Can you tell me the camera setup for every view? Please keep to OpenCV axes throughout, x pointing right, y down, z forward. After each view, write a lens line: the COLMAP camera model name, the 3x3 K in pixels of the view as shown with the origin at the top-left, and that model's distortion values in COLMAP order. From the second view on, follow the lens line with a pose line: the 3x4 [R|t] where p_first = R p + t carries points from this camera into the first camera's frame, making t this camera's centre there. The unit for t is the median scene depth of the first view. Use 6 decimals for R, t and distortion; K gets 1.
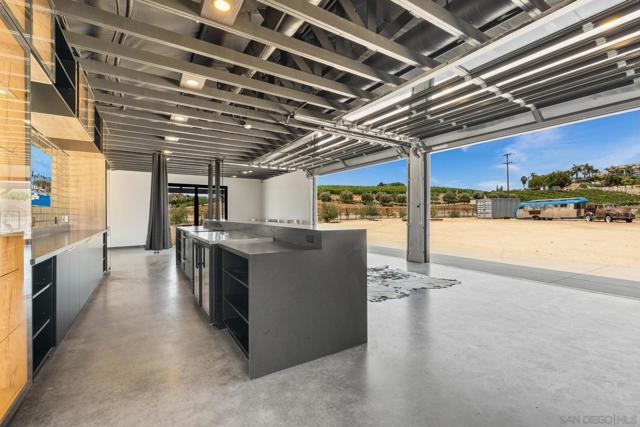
lens RADIAL K [[283.4, 0, 320.0], [0, 283.4, 213.5], [0, 0, 1]] dist [0.003167, 0.000151]
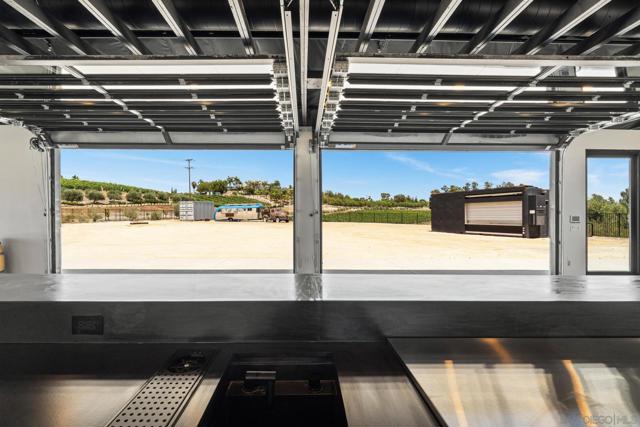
lens RADIAL K [[286.2, 0, 307.8], [0, 286.2, 191.2], [0, 0, 1]] dist [0.000394, -0.000010]
pose [[0.518883, 0.071656, 0.851837, -0.063121], [-0.003277, 0.996640, -0.081840, -0.004955], [-0.854839, 0.039674, 0.517375, 0.115460]]
